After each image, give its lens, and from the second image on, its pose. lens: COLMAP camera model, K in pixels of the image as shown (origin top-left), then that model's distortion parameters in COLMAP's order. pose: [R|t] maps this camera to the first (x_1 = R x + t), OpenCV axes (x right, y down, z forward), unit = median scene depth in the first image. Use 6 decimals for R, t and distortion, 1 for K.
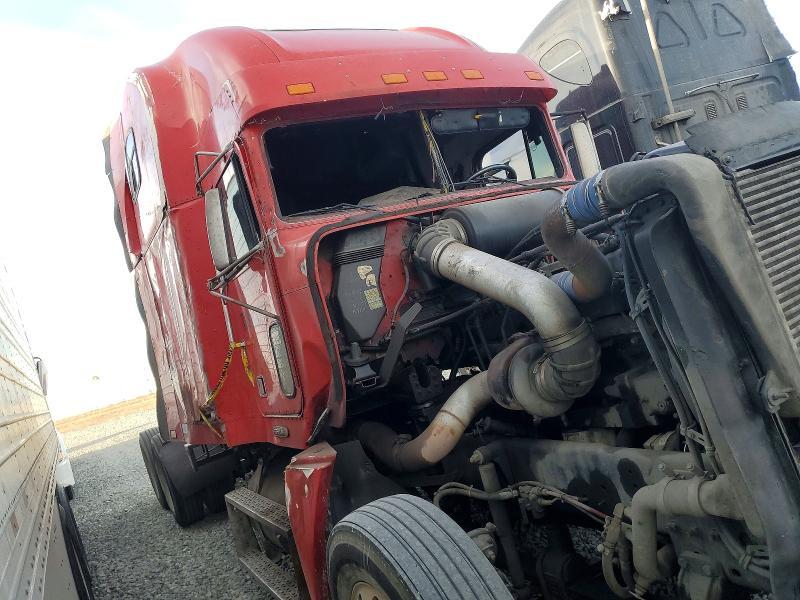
lens RADIAL K [[629.7, 0, 400.0], [0, 629.7, 300.0], [0, 0, 1]] dist [0.077170, -0.004204]
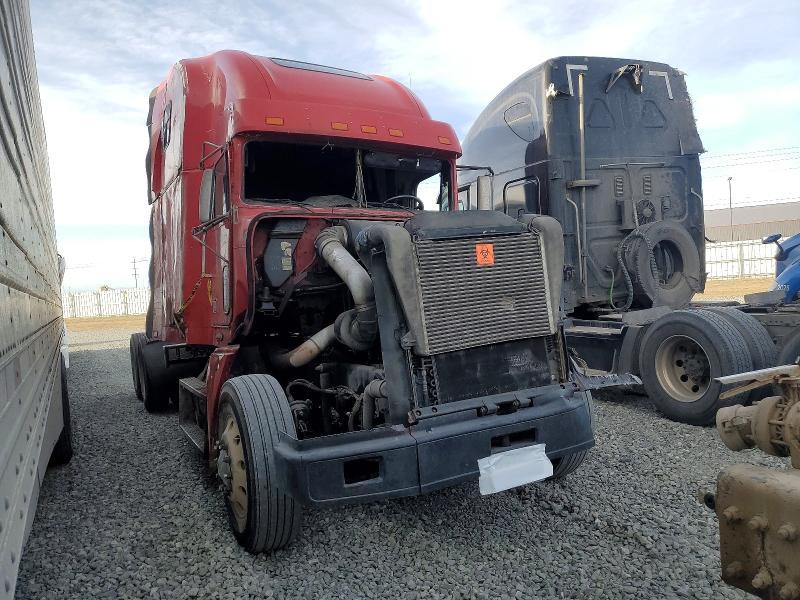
lens RADIAL K [[617.4, 0, 412.3], [0, 617.4, 297.9], [0, 0, 1]] dist [0.095733, -0.004405]
pose [[0.975110, 0.221694, 0.003541, 0.208336], [-0.221704, 0.974703, 0.028303, -0.023835], [0.002823, -0.028383, 0.999593, -0.427546]]
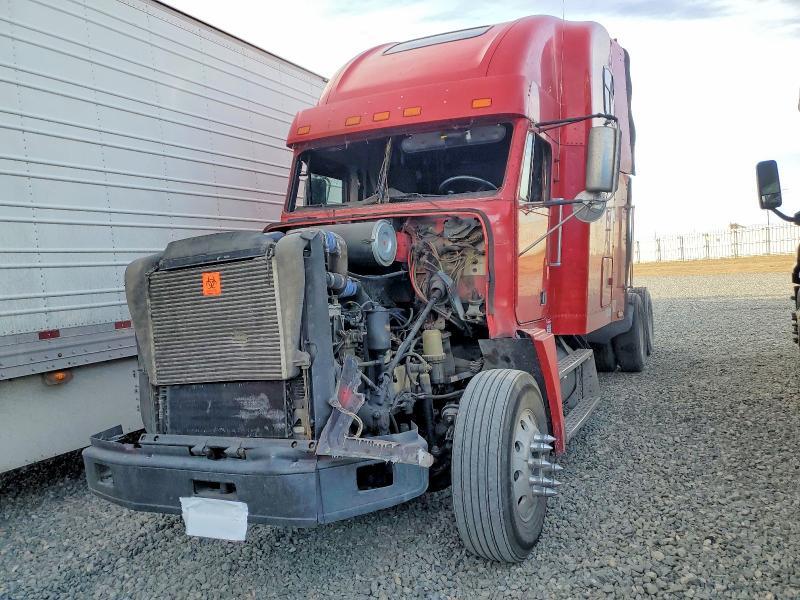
lens RADIAL K [[629.7, 0, 400.0], [0, 629.7, 300.0], [0, 0, 1]] dist [0.077170, -0.004204]
pose [[0.576949, 0.277020, -0.768368, 1.084802], [-0.083158, 0.955762, 0.282140, -0.317135], [0.812536, -0.098885, 0.574462, 0.178110]]
